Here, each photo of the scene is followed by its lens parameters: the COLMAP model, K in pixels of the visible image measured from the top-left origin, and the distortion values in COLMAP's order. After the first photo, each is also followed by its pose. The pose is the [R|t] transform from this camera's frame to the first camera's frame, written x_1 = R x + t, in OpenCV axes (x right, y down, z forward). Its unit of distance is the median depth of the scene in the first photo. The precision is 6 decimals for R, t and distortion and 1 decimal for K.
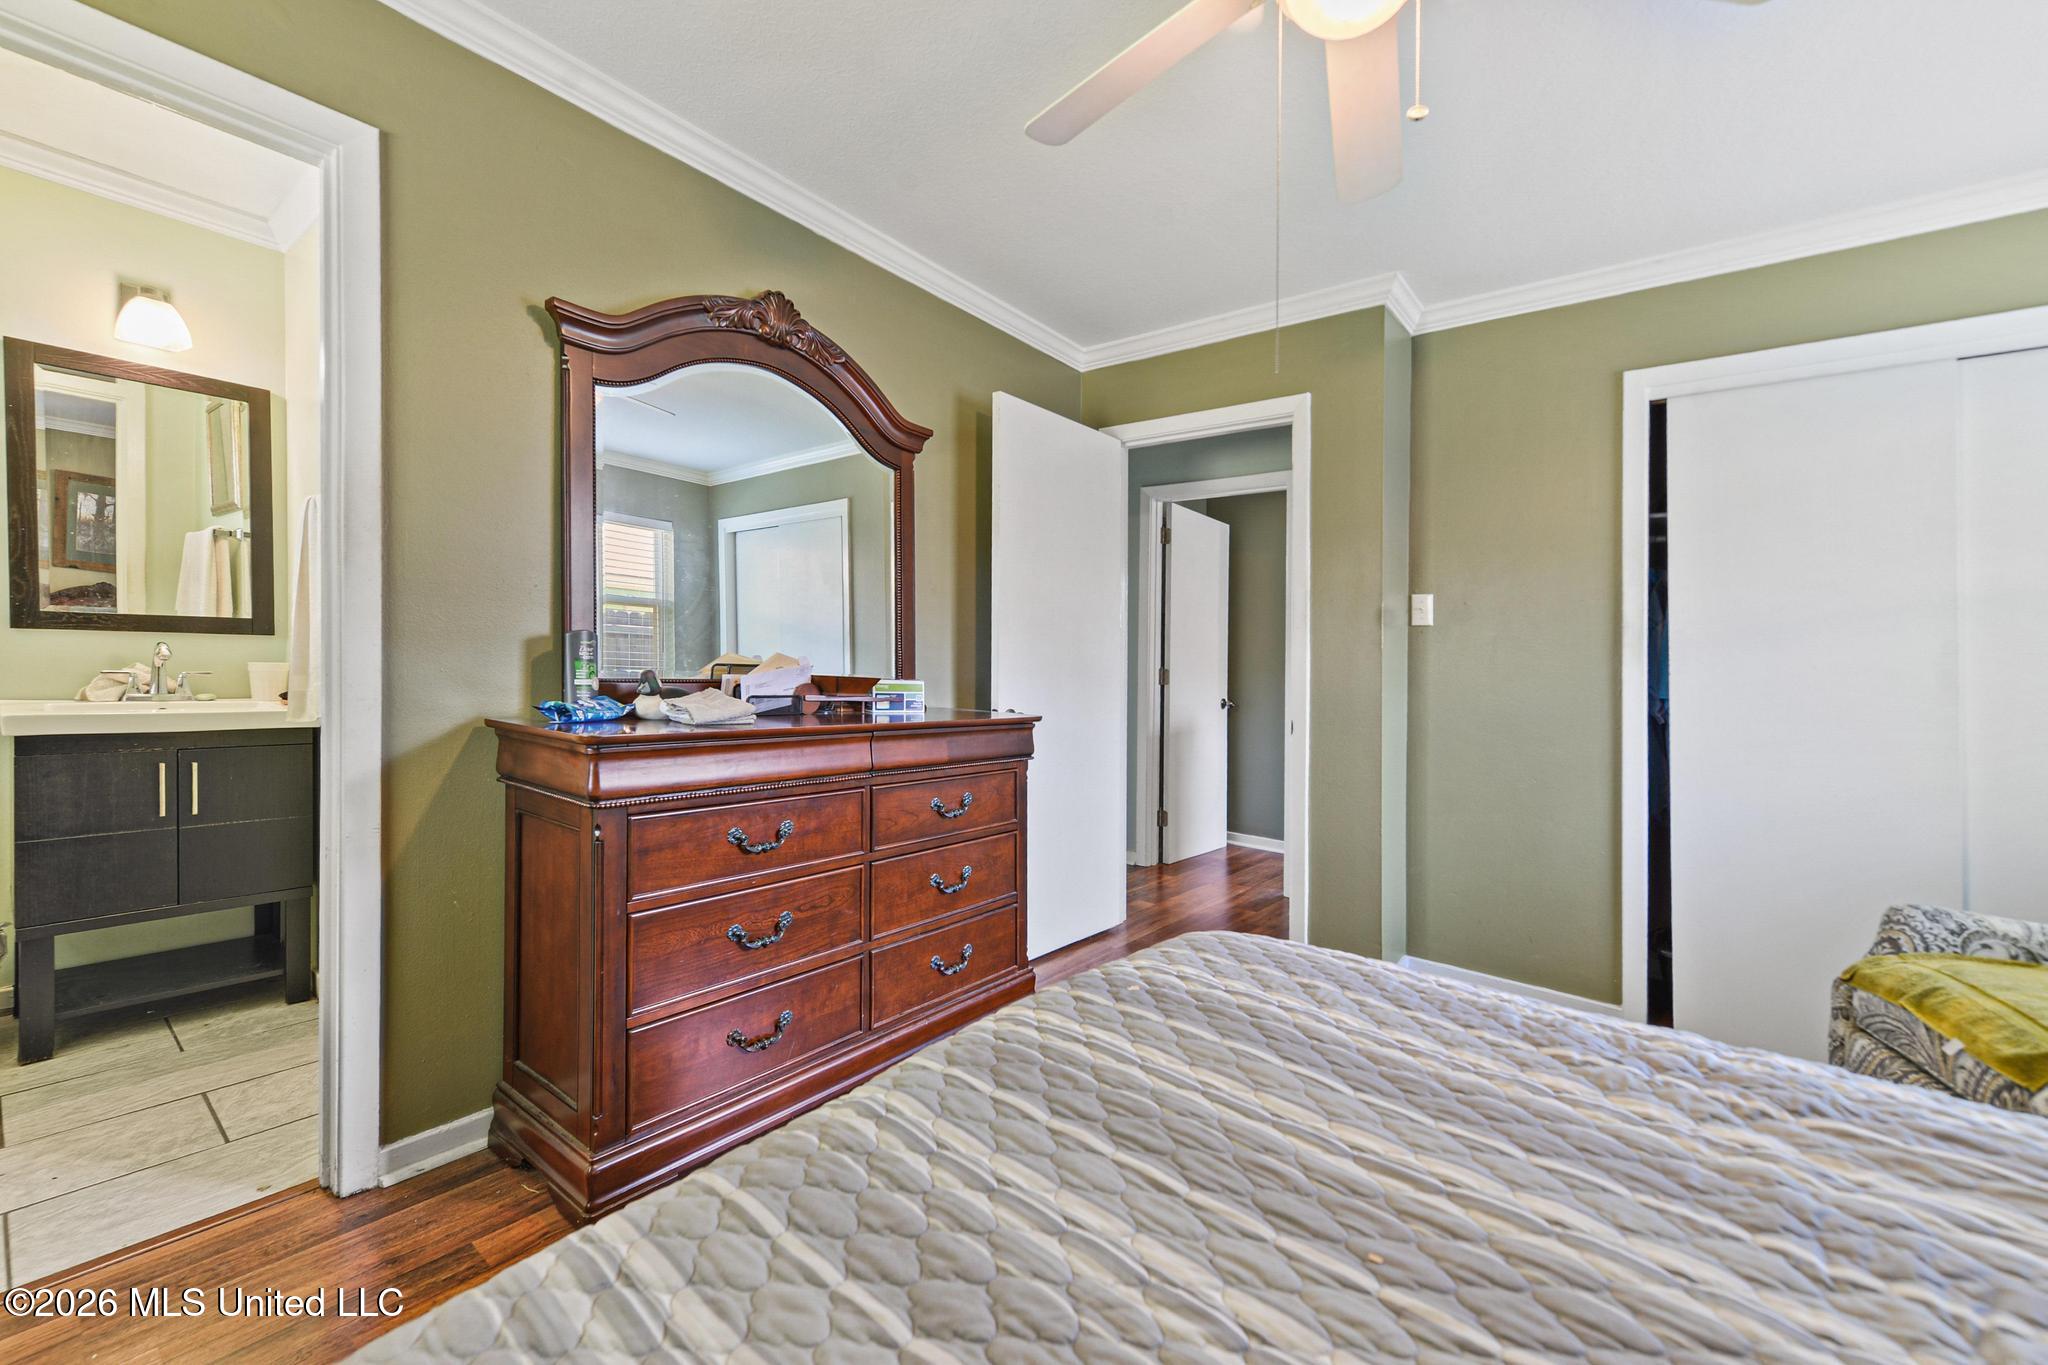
lens RADIAL K [[817.1, 0, 1008.1], [0, 817.1, 684.0], [0, 0, 1]] dist [0.003840, -0.000363]
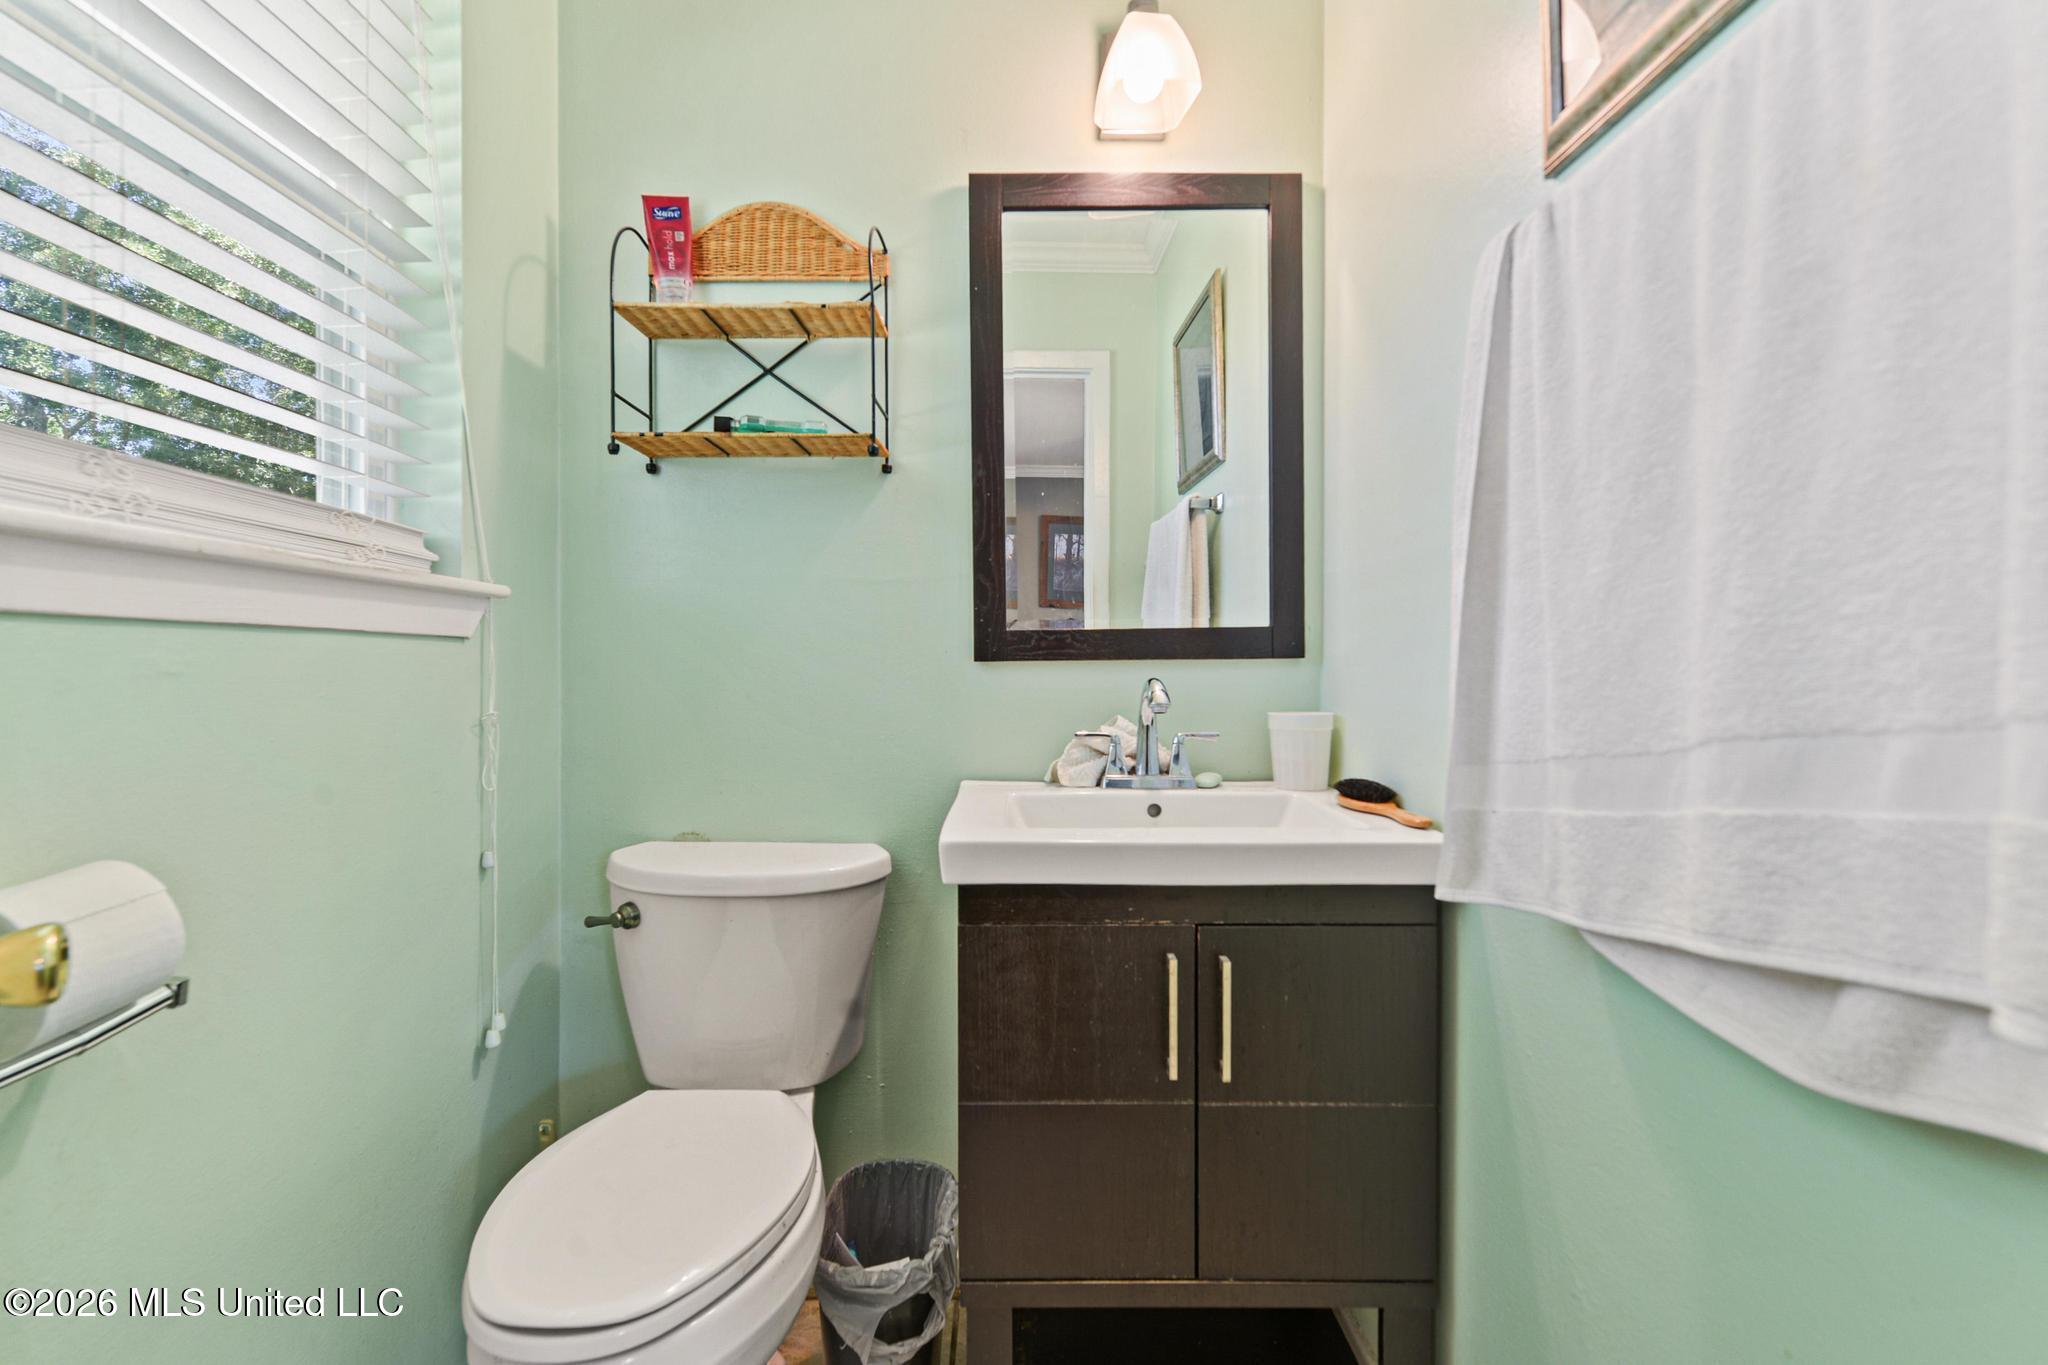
lens RADIAL K [[950.3, 0, 1022.6], [0, 950.3, 693.1], [0, 0, 1]] dist [0.000321, -0.000018]
pose [[0.634558, -0.012198, -0.772779, -0.593881], [-0.002498, 0.999838, -0.017833, -0.029206], [0.772871, 0.013247, 0.634425, 0.530626]]
